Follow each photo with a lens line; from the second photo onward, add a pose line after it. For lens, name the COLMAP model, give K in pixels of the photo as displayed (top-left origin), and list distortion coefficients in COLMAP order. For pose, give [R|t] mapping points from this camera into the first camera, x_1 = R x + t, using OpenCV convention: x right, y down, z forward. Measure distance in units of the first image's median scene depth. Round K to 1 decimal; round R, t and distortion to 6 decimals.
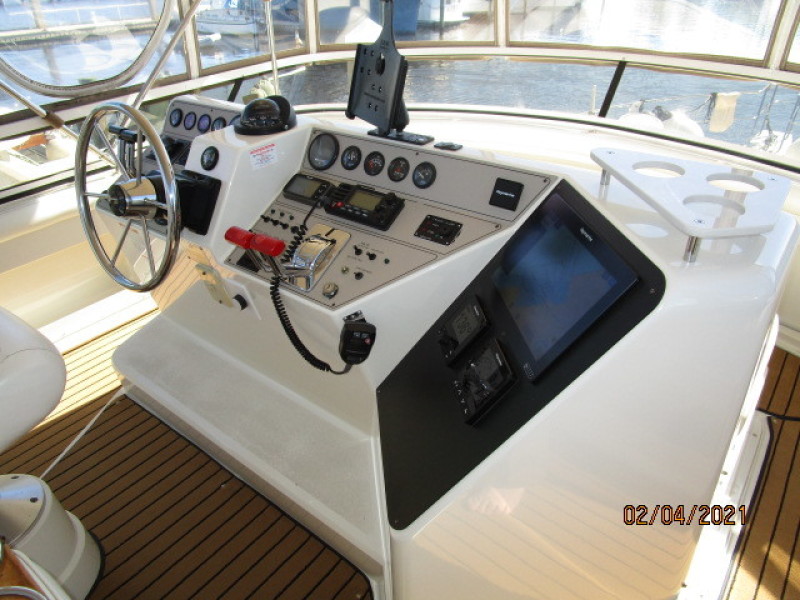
lens RADIAL K [[578.4, 0, 403.7], [0, 578.4, 303.5], [0, 0, 1]] dist [-0.020388, 0.005226]
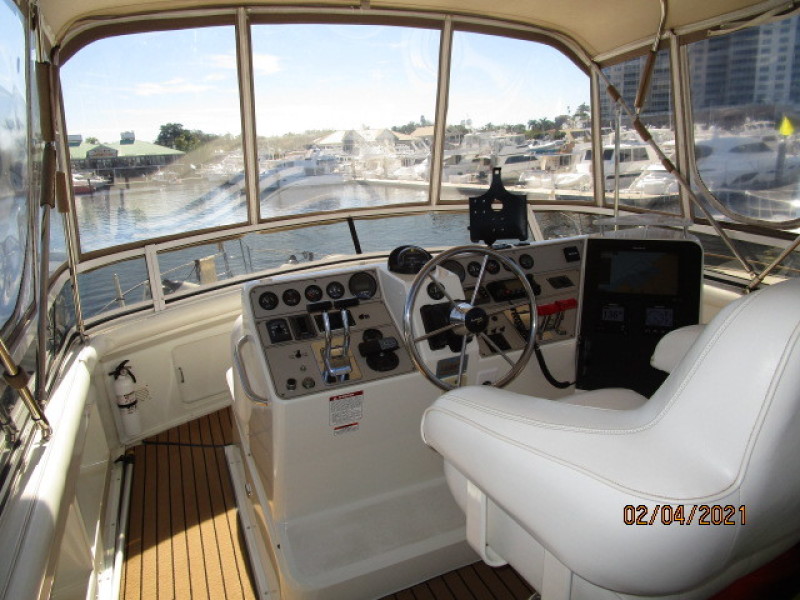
lens RADIAL K [[564.9, 0, 400.0], [0, 564.9, 300.0], [0, 0, 1]] dist [-0.031414, 0.006528]
pose [[0.490632, -0.247989, 0.835333, -1.492579], [0.492335, 0.869856, -0.030935, -0.245659], [-0.718948, 0.426441, 0.548873, 0.396407]]
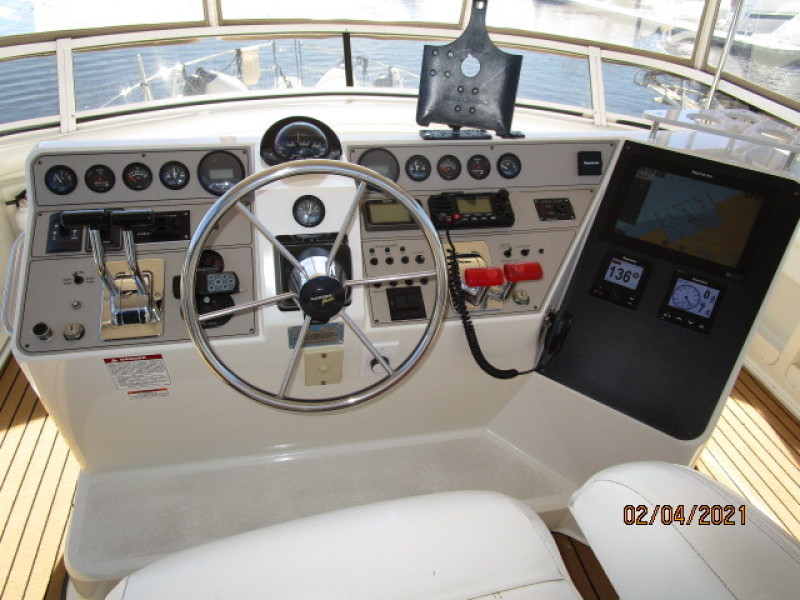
lens RADIAL K [[564.9, 0, 400.0], [0, 564.9, 300.0], [0, 0, 1]] dist [-0.031414, 0.006528]
pose [[0.639854, -0.391295, 0.661419, -0.835607], [0.344301, 0.915418, 0.208486, -0.270620], [-0.687055, 0.094326, 0.720457, 0.405106]]
